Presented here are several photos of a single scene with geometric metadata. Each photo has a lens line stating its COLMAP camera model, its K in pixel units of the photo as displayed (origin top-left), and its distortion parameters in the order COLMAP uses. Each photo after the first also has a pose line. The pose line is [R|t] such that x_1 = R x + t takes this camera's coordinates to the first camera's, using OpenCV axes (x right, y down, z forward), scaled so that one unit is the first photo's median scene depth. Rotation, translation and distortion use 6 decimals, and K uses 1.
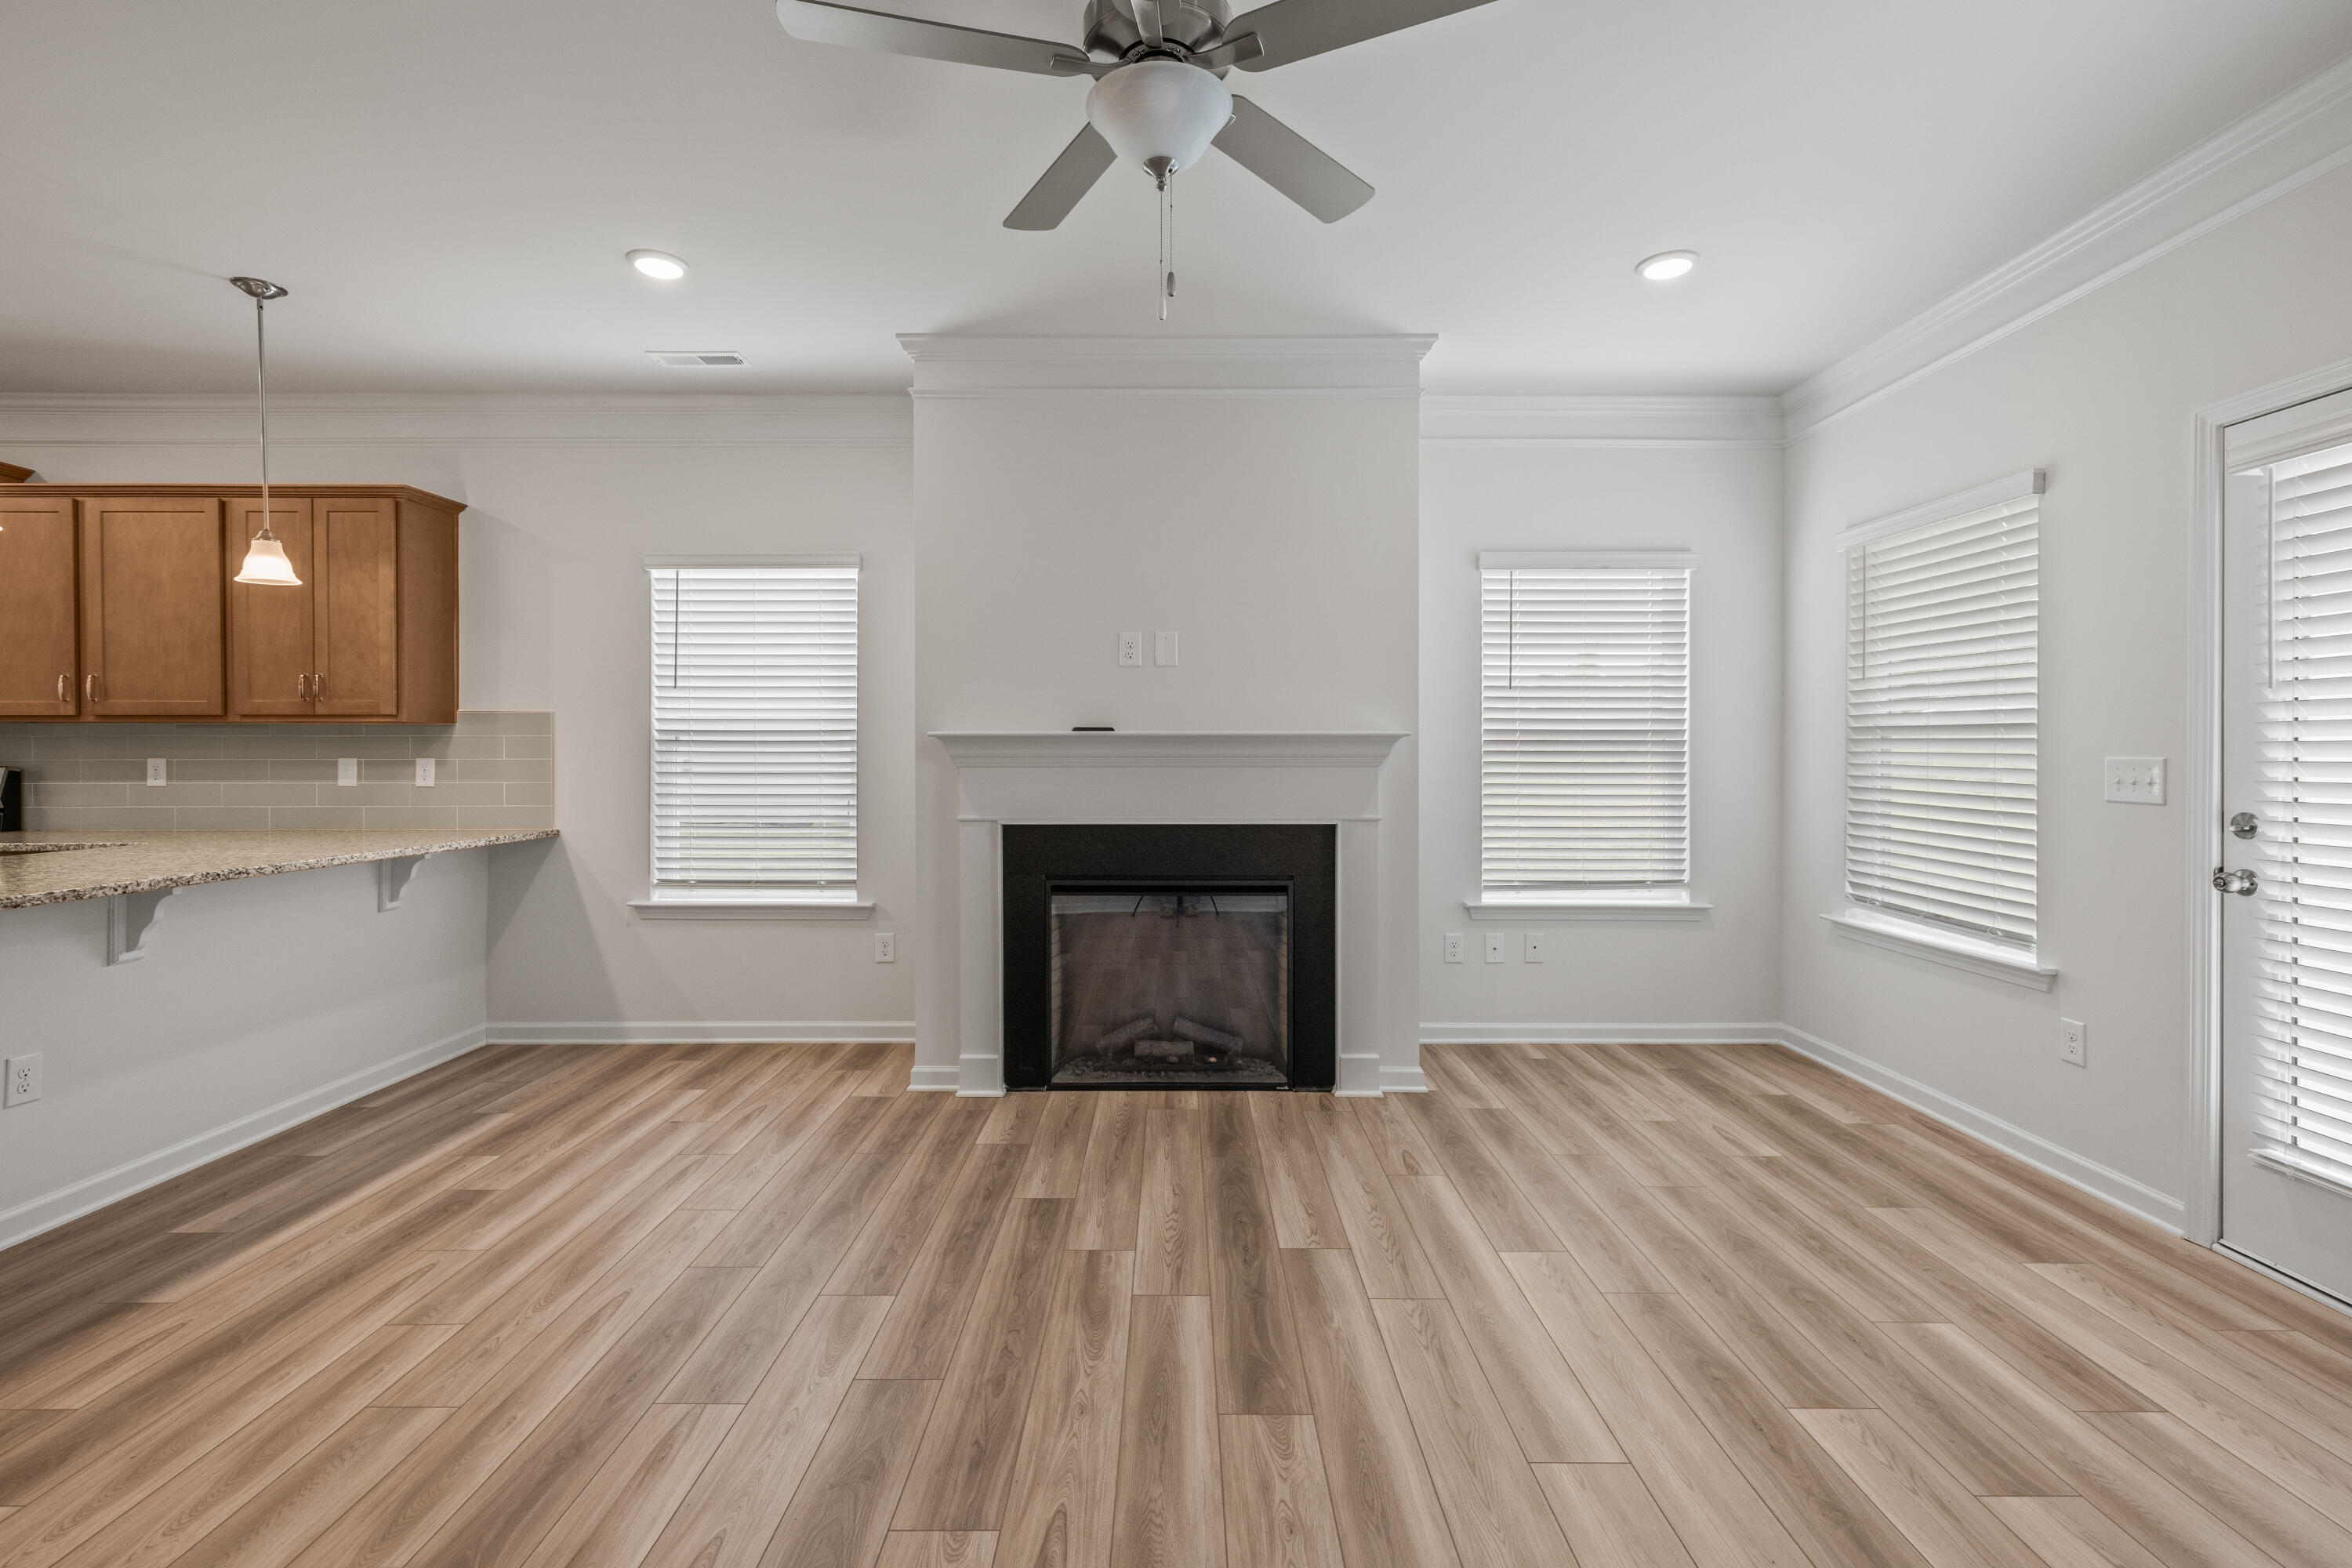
lens RADIAL K [[1034.2, 0, 1179.1], [0, 1034.2, 769.8], [0, 0, 1]] dist [0.003600, -0.000839]
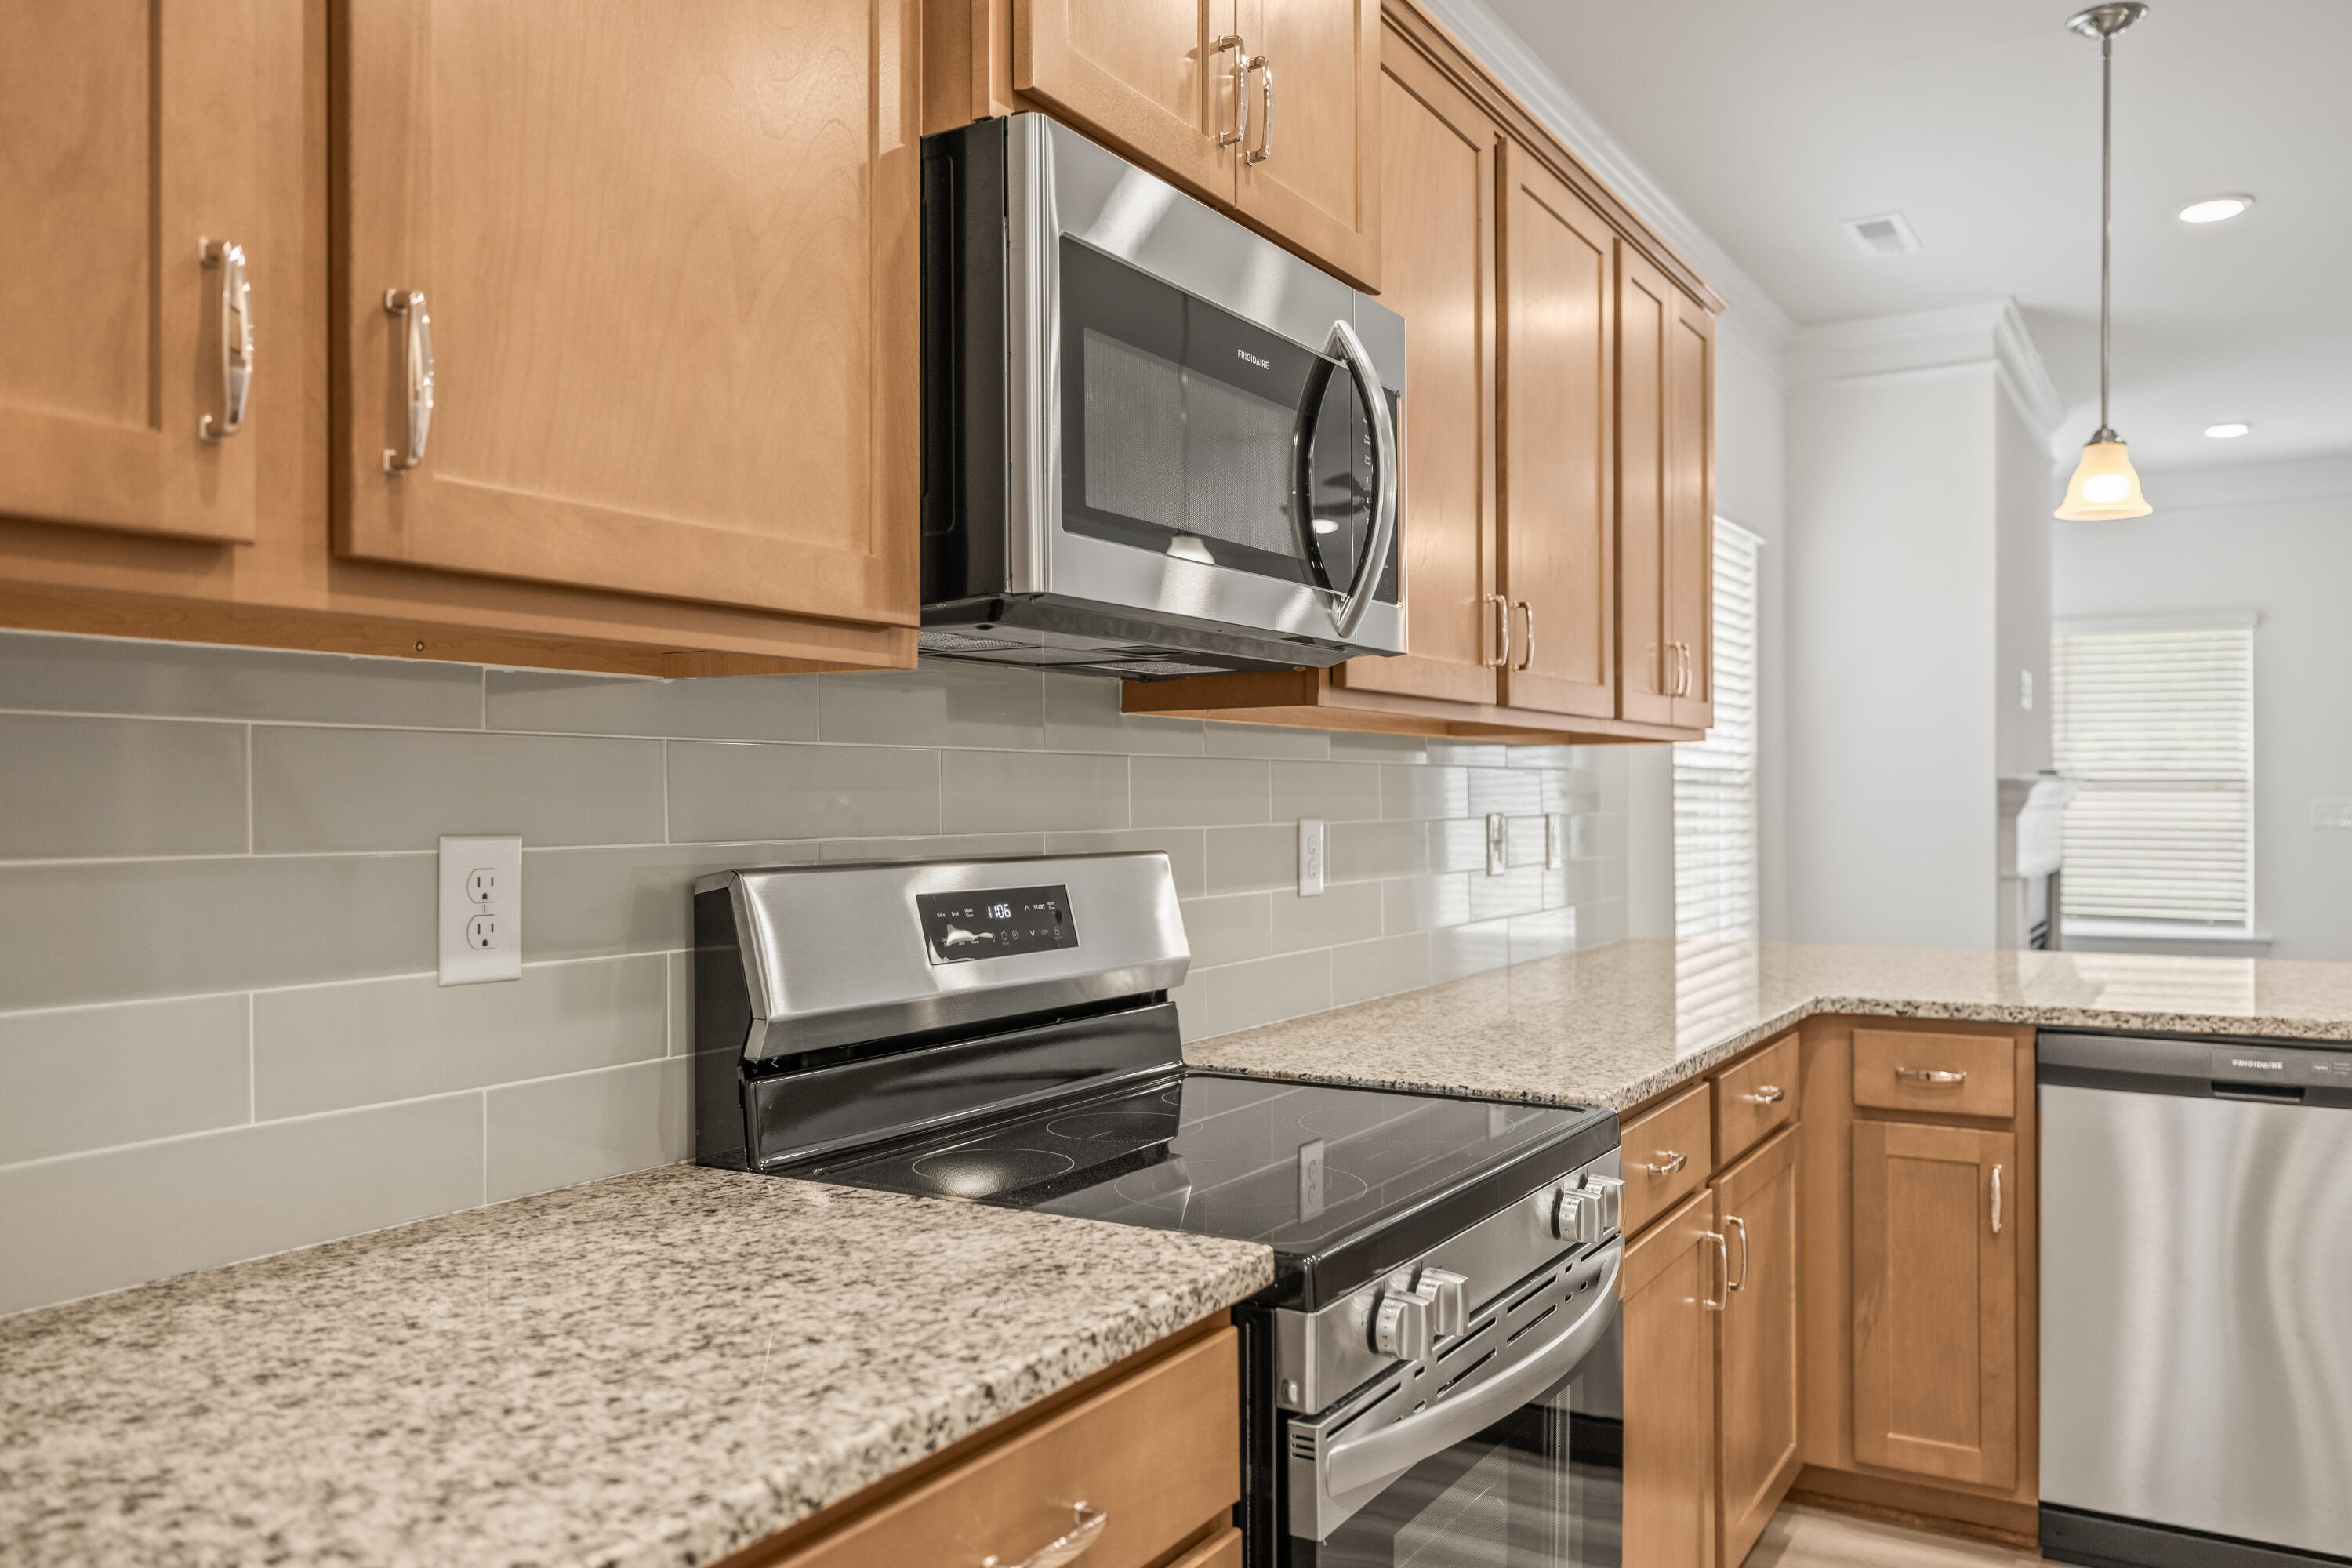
lens RADIAL K [[1757.2, 0, 1176.0], [0, 1757.2, 810.7], [0, 0, 1]] dist [0.009727, -0.002400]
pose [[0.518839, -0.008039, 0.854834, -2.061235], [0.017498, 0.999846, -0.001218, -0.019669], [-0.854693, 0.015590, 0.518900, 0.945197]]
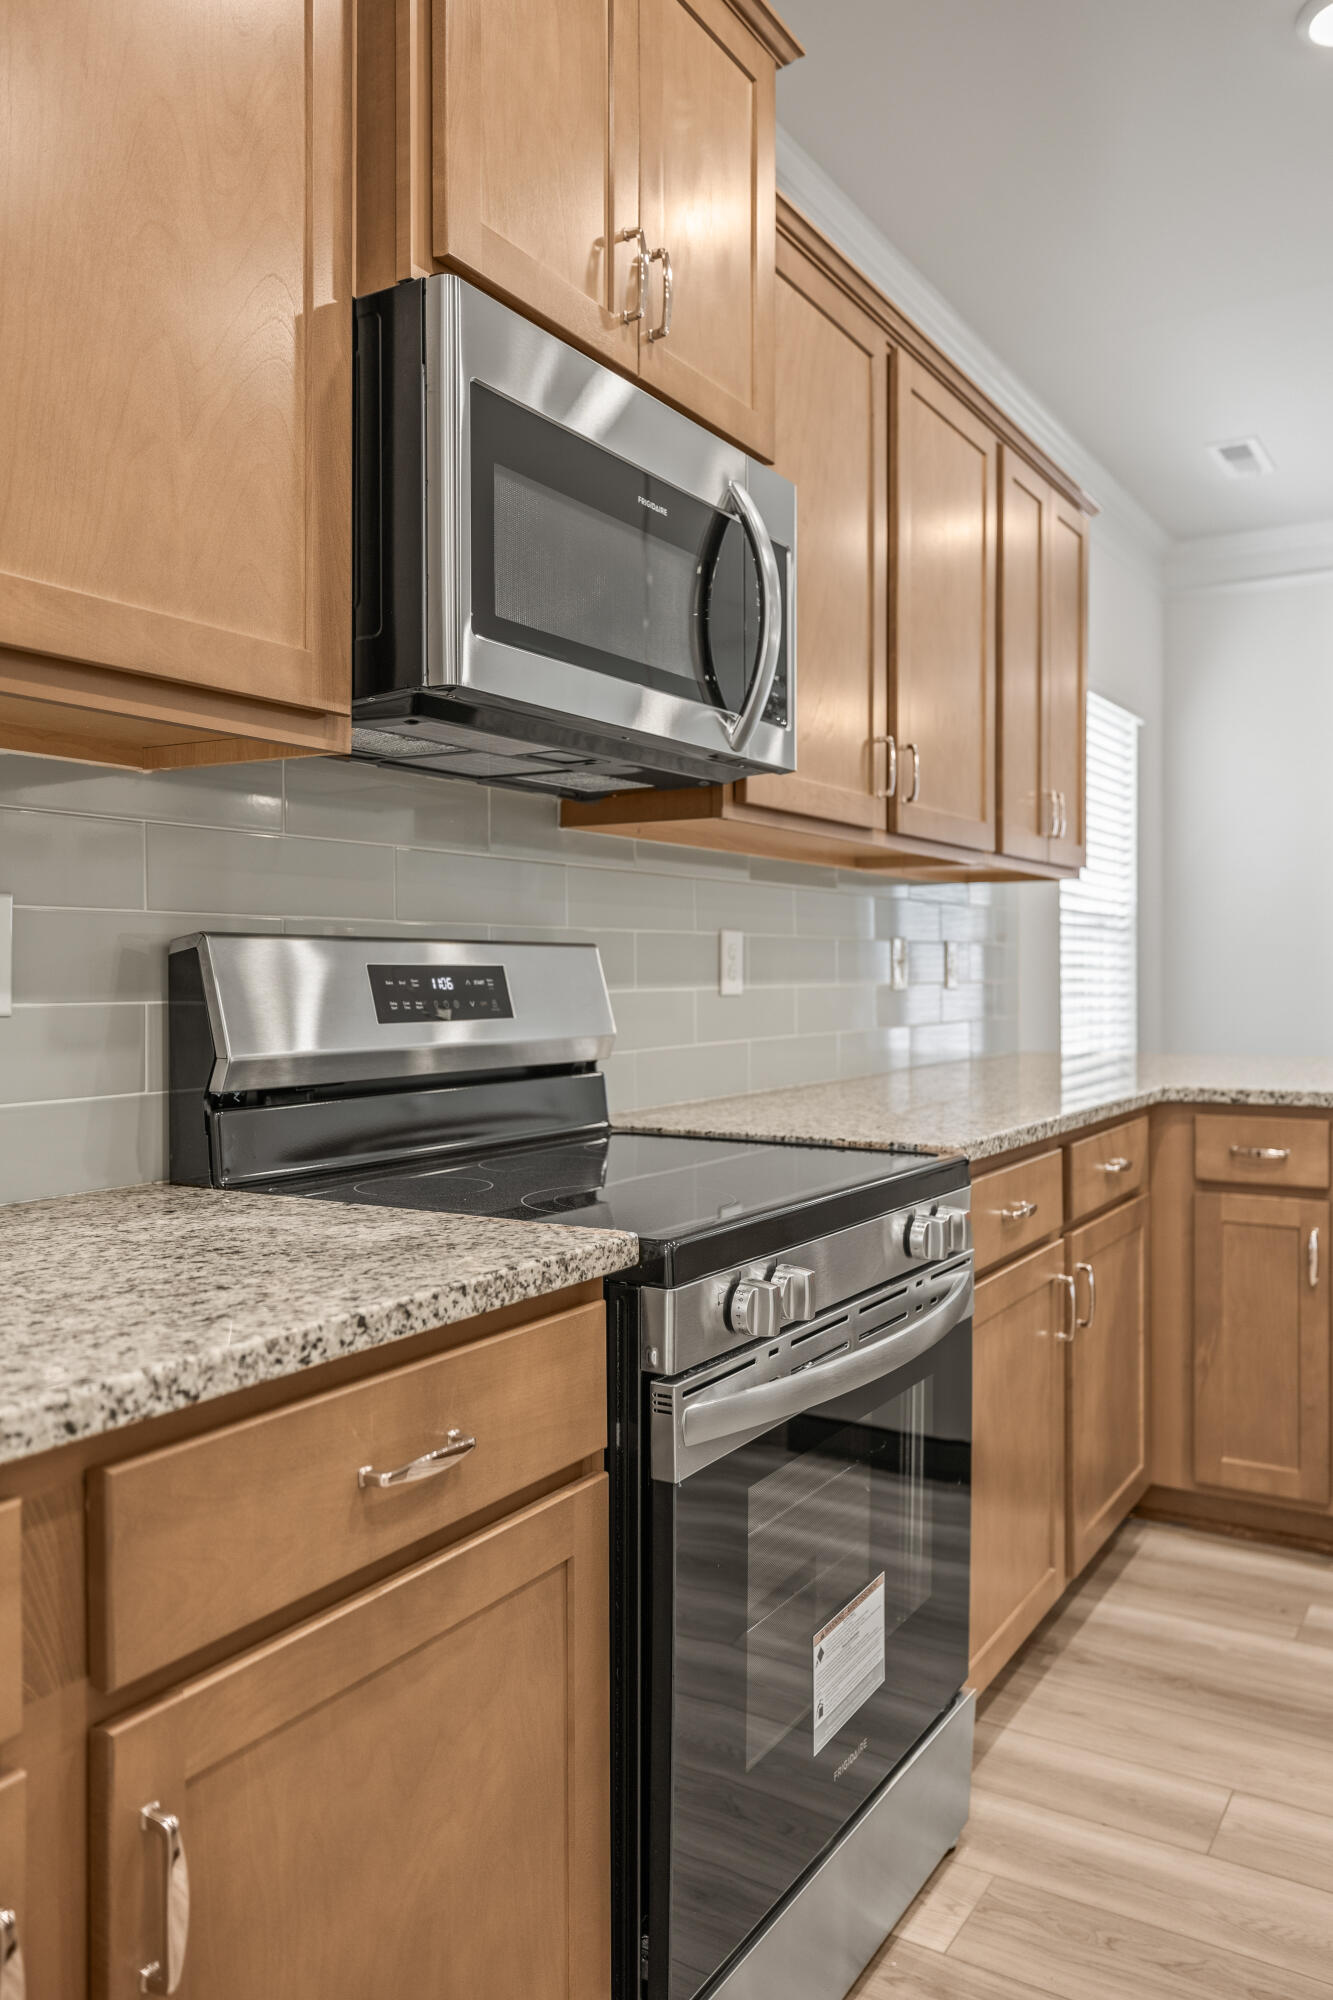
lens RADIAL K [[1494.2, 0, 672.2], [0, 1494.2, 981.1], [0, 0, 1]] dist [0.009727, -0.002400]
pose [[0.517517, -0.007492, 0.855640, -2.044719], [0.013152, 0.999913, 0.000800, 0.011893], [-0.855572, 0.010840, 0.517570, 0.920466]]
